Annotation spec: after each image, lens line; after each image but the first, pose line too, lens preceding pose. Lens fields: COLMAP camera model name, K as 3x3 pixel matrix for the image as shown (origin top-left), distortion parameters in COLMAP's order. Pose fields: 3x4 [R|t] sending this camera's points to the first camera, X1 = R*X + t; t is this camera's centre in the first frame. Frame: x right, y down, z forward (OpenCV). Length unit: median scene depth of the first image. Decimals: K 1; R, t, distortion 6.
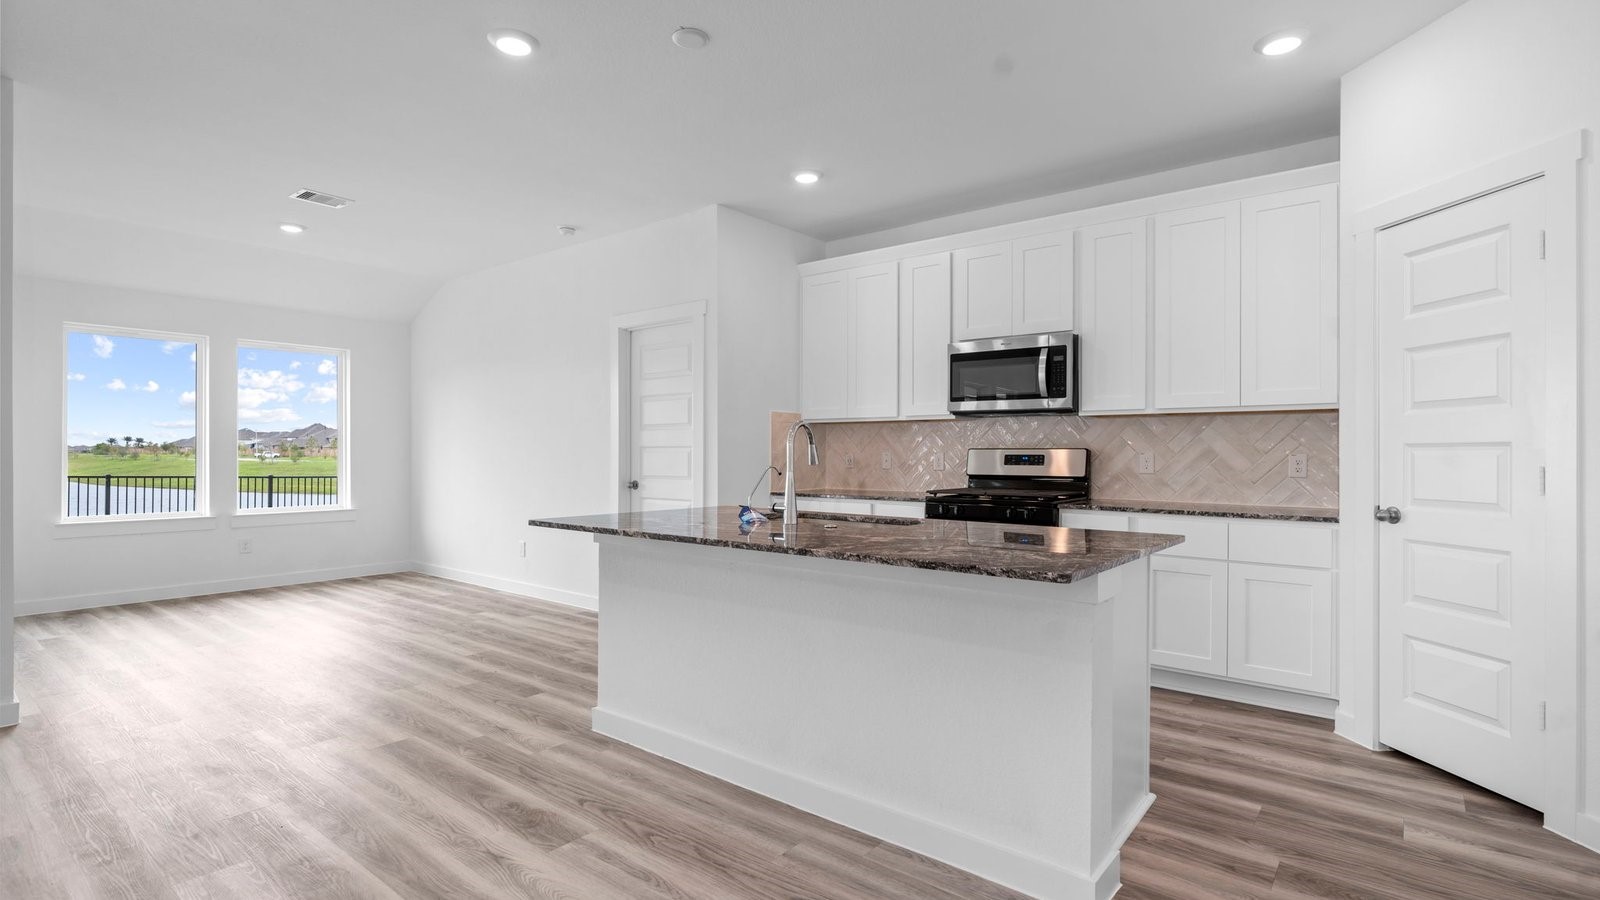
lens RADIAL K [[761.7, 0, 800.0], [0, 761.7, 450.0], [0, 0, 1]] dist [-0.002484, -0.000119]
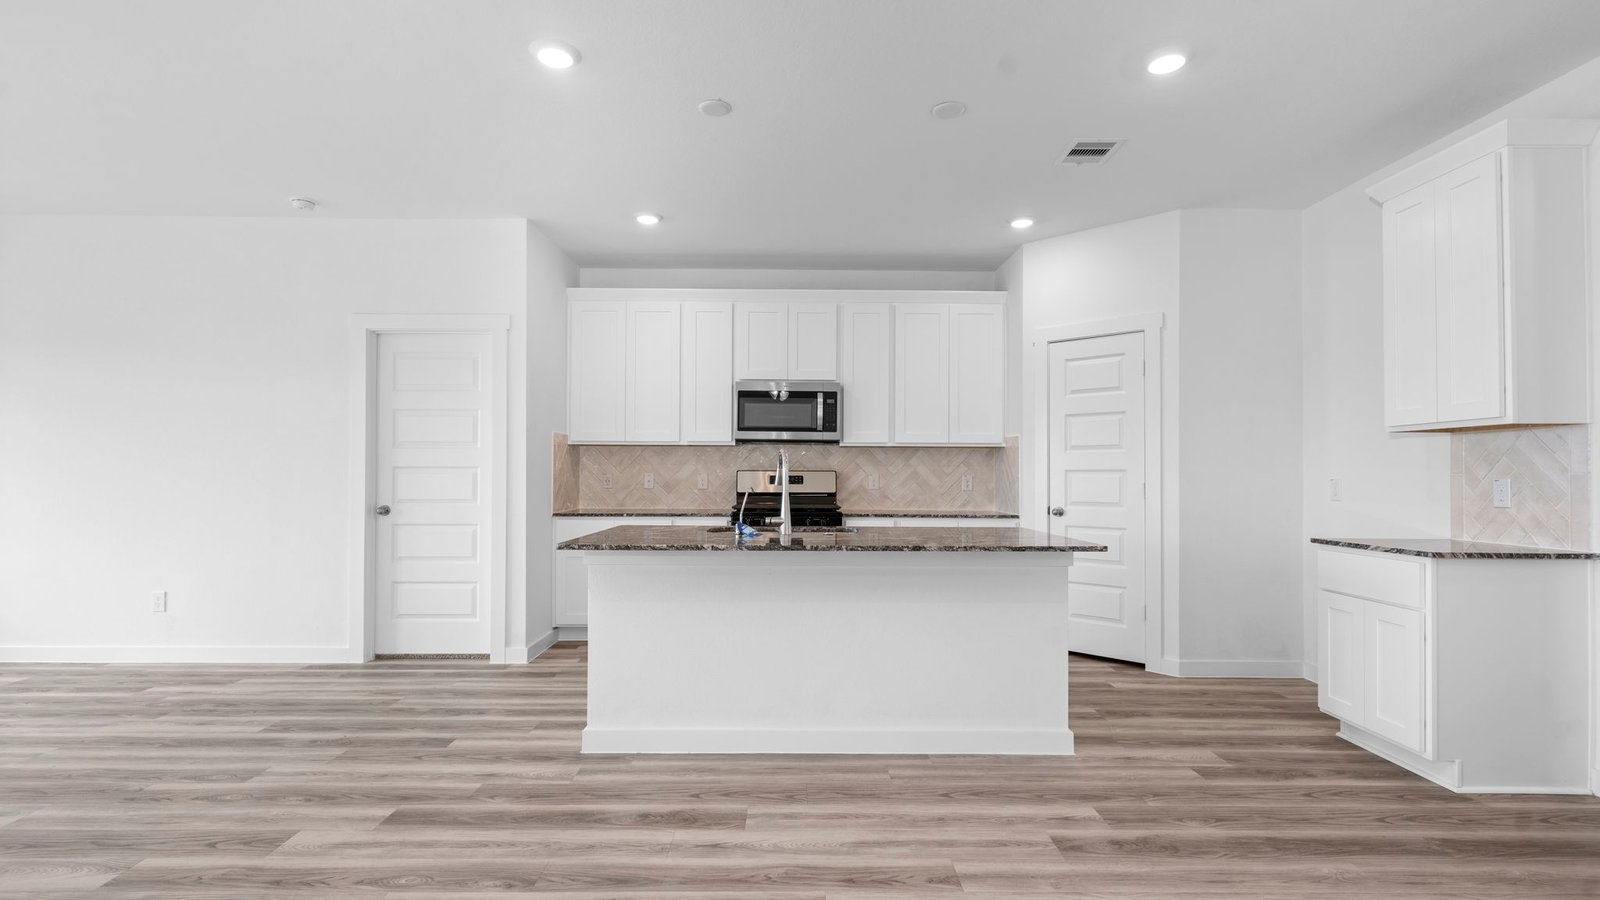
lens RADIAL K [[754.2, 0, 798.9], [0, 754.2, 464.9], [0, 0, 1]] dist [-0.001953, -0.000105]
pose [[0.775730, 0.007874, 0.631015, -0.511886], [-0.004587, 0.999966, -0.006839, -0.003535], [-0.631048, 0.002410, 0.775740, 0.039757]]
